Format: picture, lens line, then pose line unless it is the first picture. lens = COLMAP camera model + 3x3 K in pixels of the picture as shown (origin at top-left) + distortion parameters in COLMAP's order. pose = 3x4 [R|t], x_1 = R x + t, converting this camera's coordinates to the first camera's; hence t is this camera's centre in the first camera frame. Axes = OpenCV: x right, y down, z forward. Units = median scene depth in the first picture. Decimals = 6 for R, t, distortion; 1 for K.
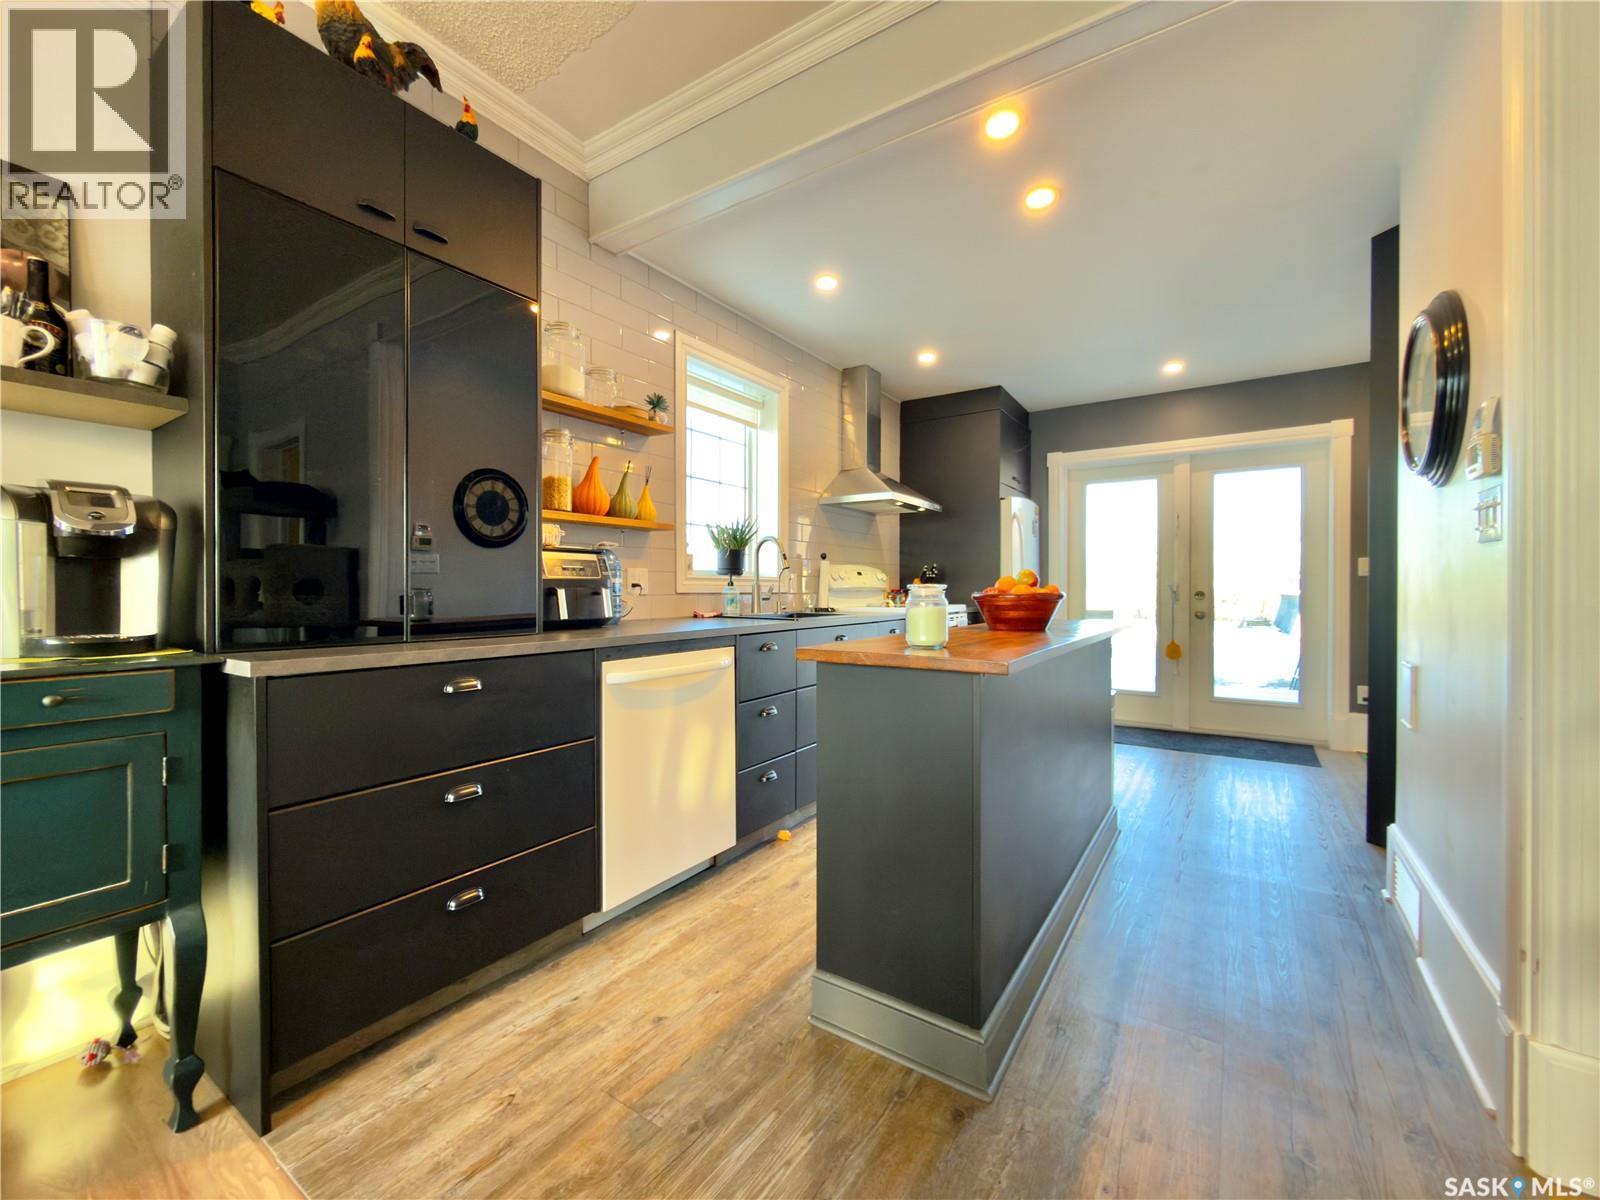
lens RADIAL K [[652.3, 0, 802.3], [0, 652.3, 594.9], [0, 0, 1]] dist [0.000618, 0.000009]
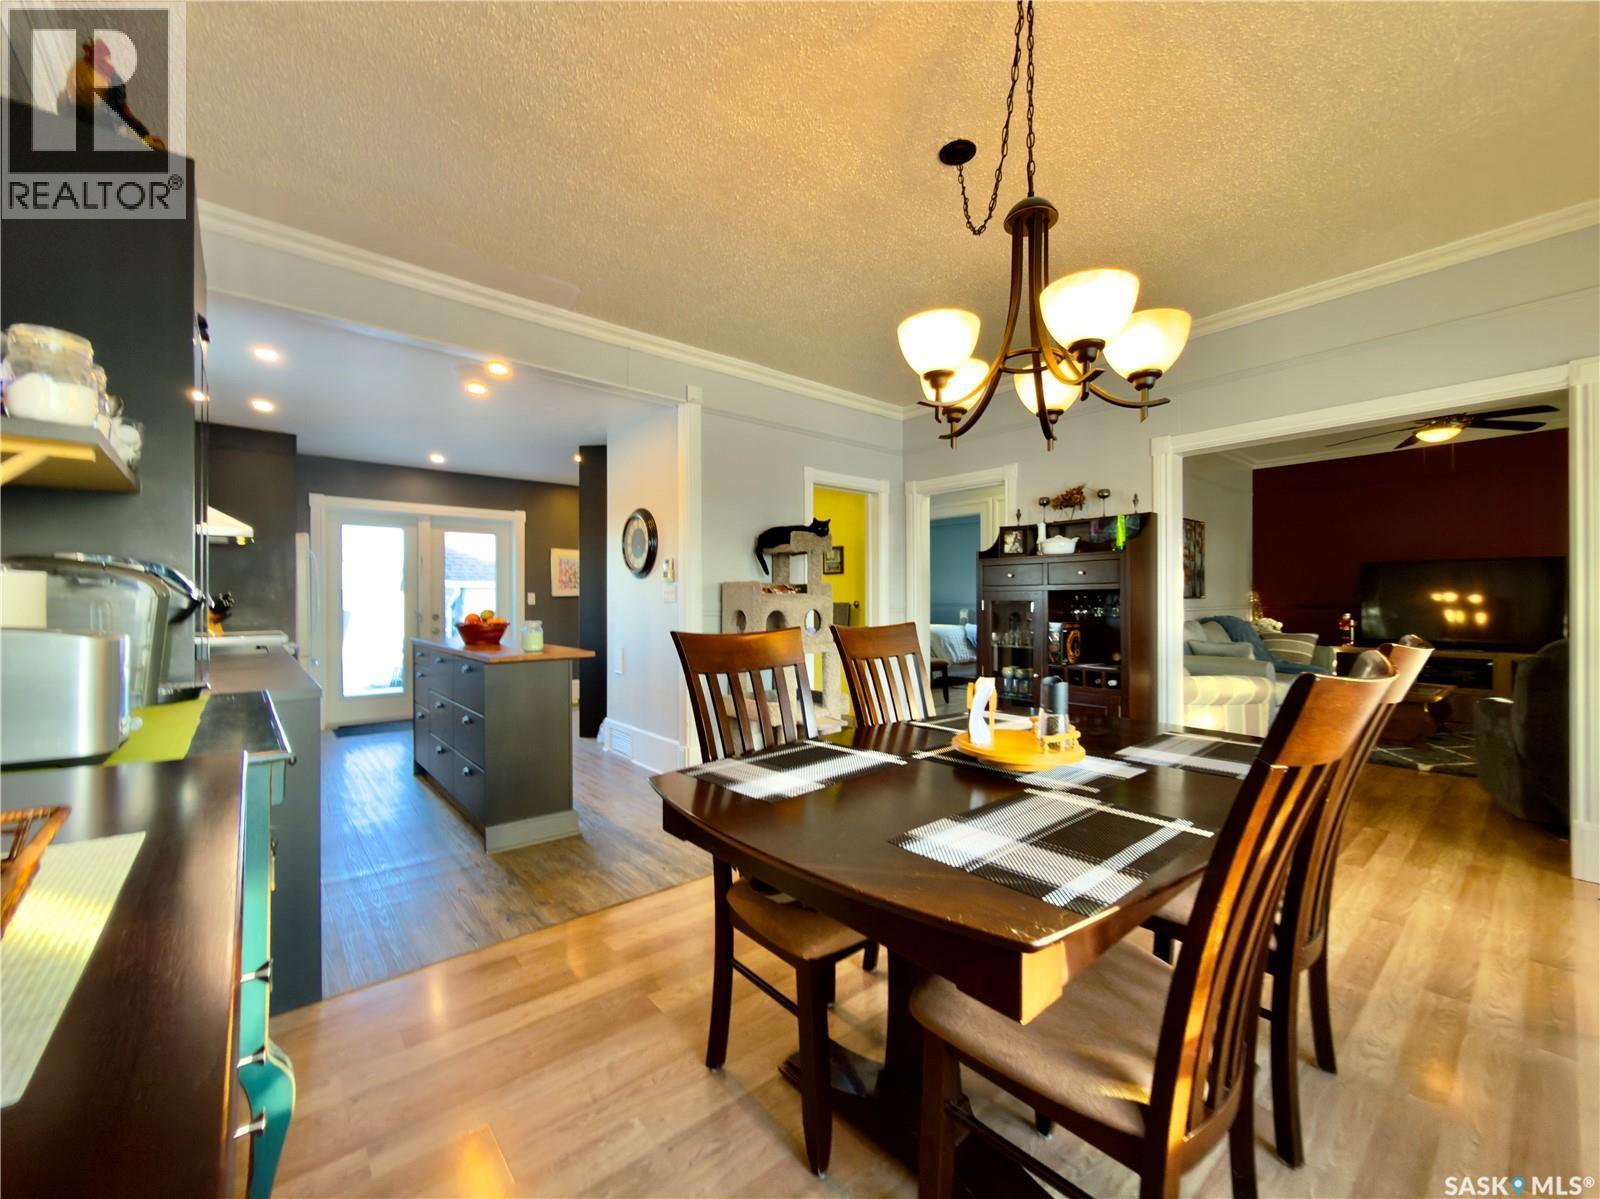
lens RADIAL K [[659.8, 0, 800.0], [0, 659.8, 599.5], [0, 0, 1]] dist [-0.000002, 0.000102]
pose [[0.271088, 0.006970, 0.962529, -0.954521], [0.006460, 0.999938, -0.009060, -0.034691], [-0.962533, 0.008674, 0.271026, -0.232370]]
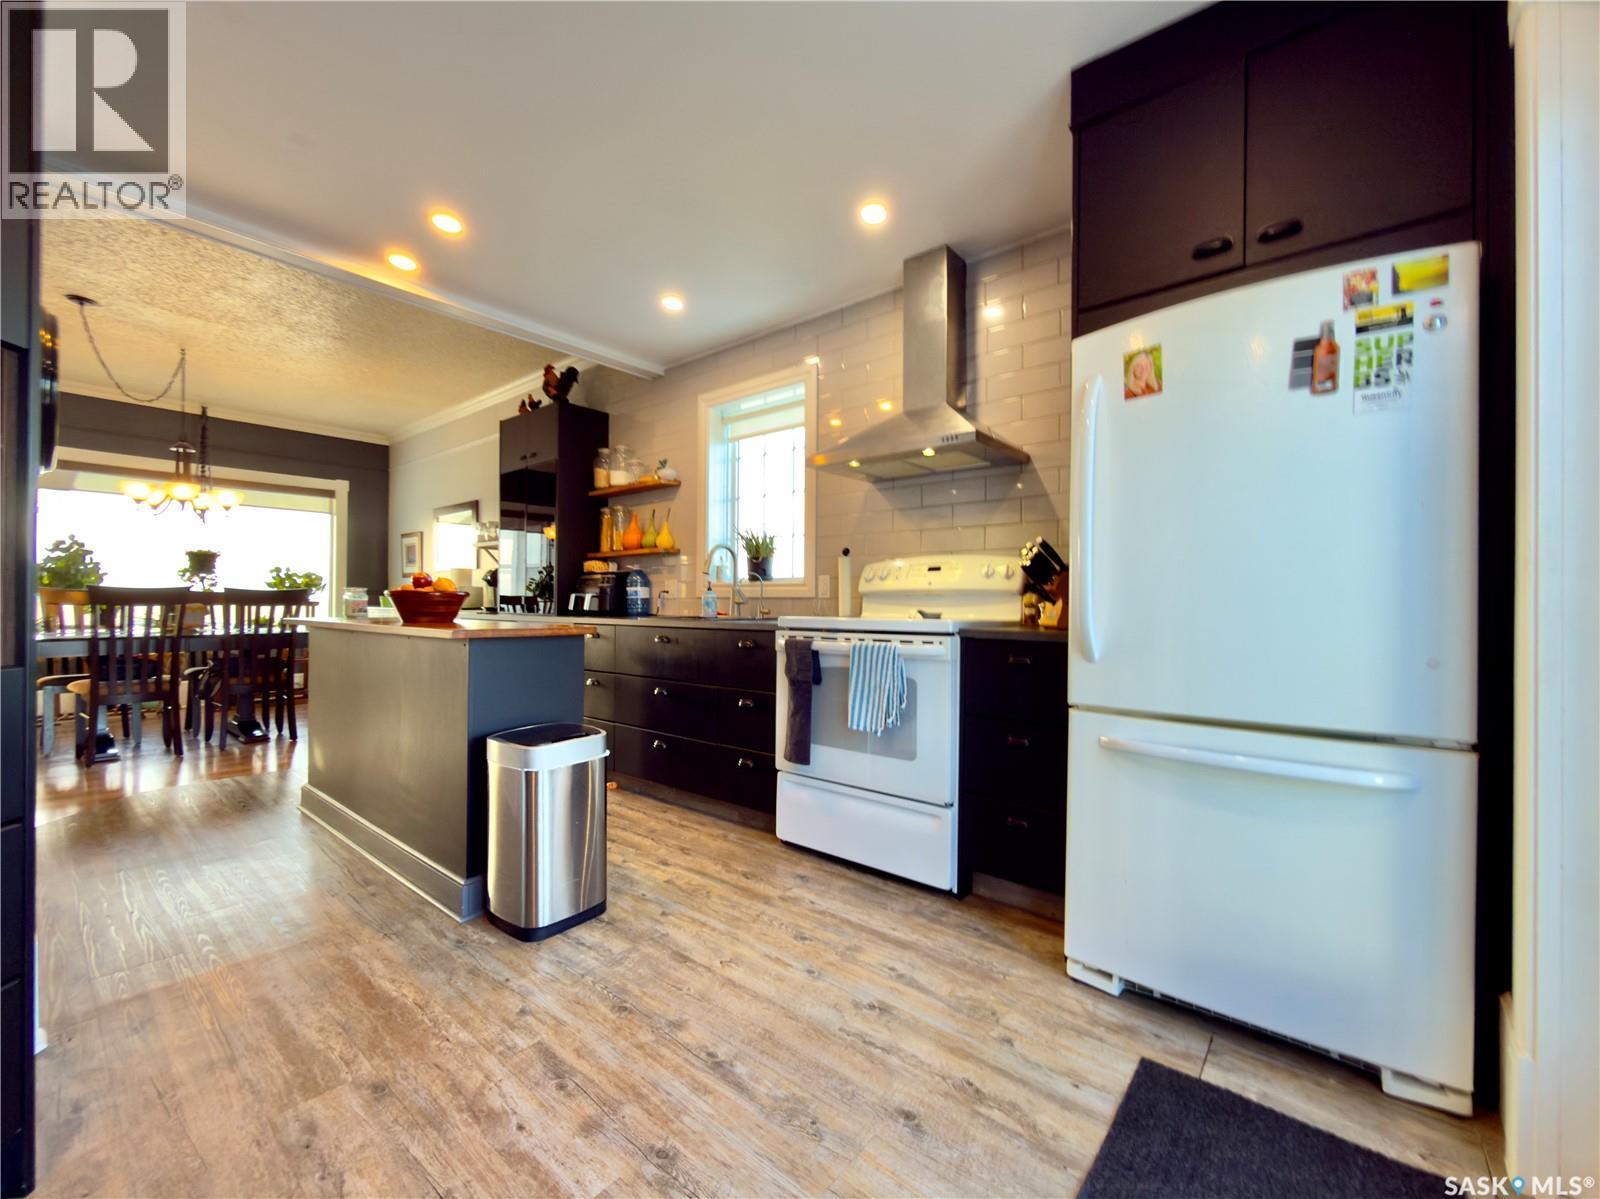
lens RADIAL K [[659.8, 0, 800.0], [0, 659.8, 599.5], [0, 0, 1]] dist [-0.000002, 0.000102]
pose [[-0.105833, -0.007087, -0.994359, 1.228292], [-0.015494, 0.999865, -0.005477, 0.006173], [0.994263, 0.014827, -0.105929, 1.515966]]
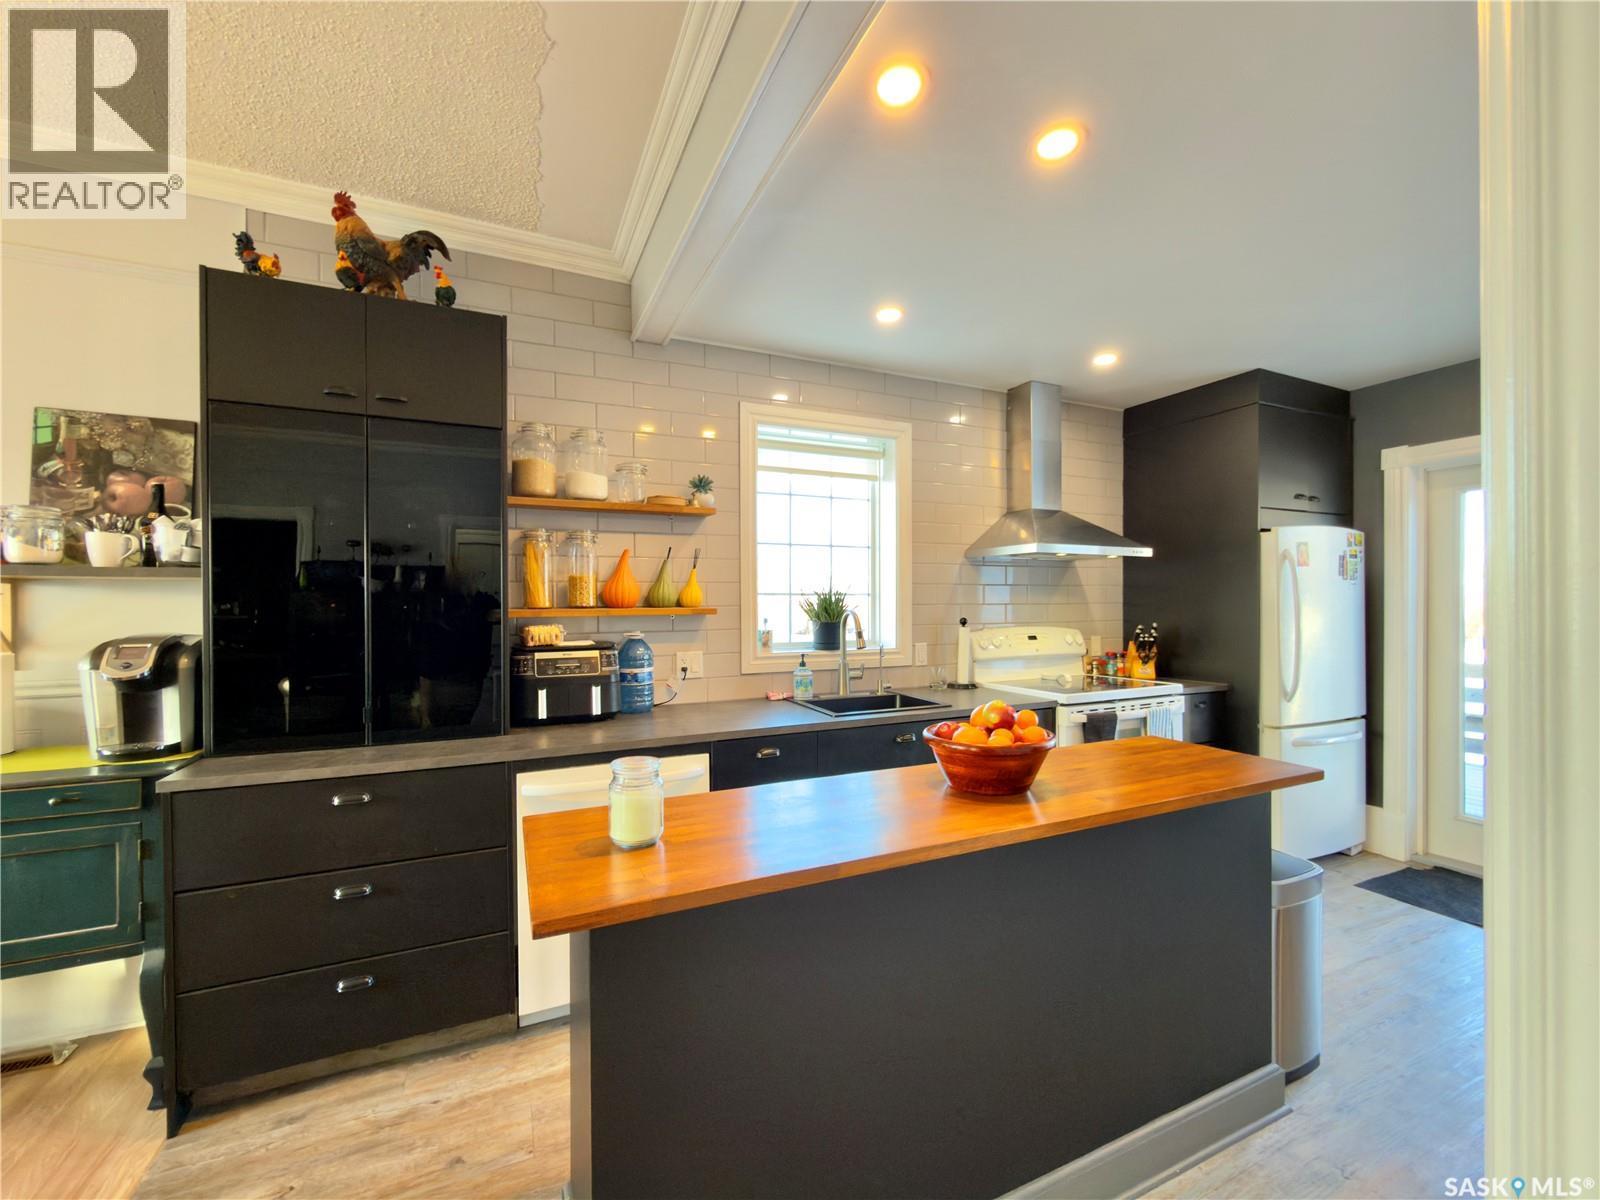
lens RADIAL K [[652.9, 0, 803.5], [0, 652.9, 607.8], [0, 0, 1]] dist [0.001289, 0.000107]
pose [[0.848170, 0.000245, -0.529725, 0.447674], [0.000615, 0.999999, 0.001447, -0.115151], [0.529724, -0.001553, 0.848169, 0.258226]]
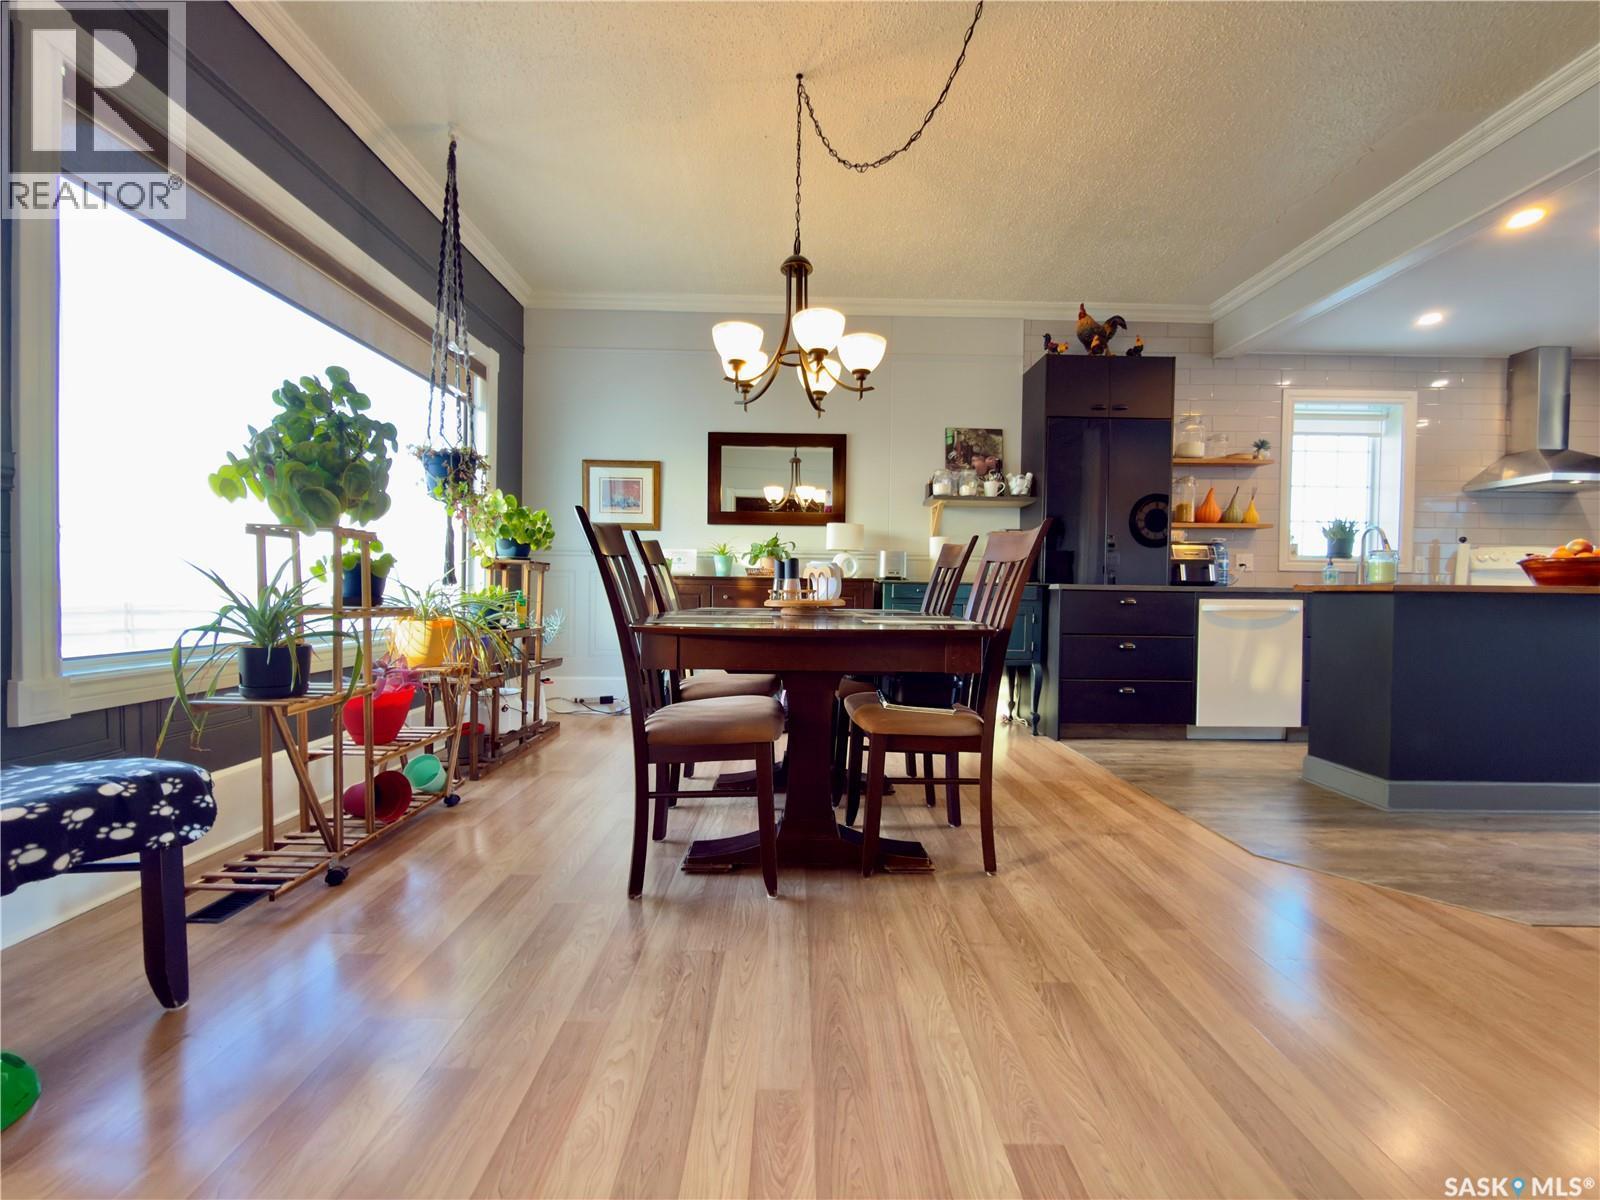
lens RADIAL K [[635.8, 0, 802.4], [0, 635.8, 601.4], [0, 0, 1]] dist [0.001930, 0.000261]
pose [[0.565570, 0.020267, -0.824451, 0.426395], [-0.019320, 0.999749, 0.011324, 0.079209], [0.824474, 0.009524, 0.565820, -0.764798]]
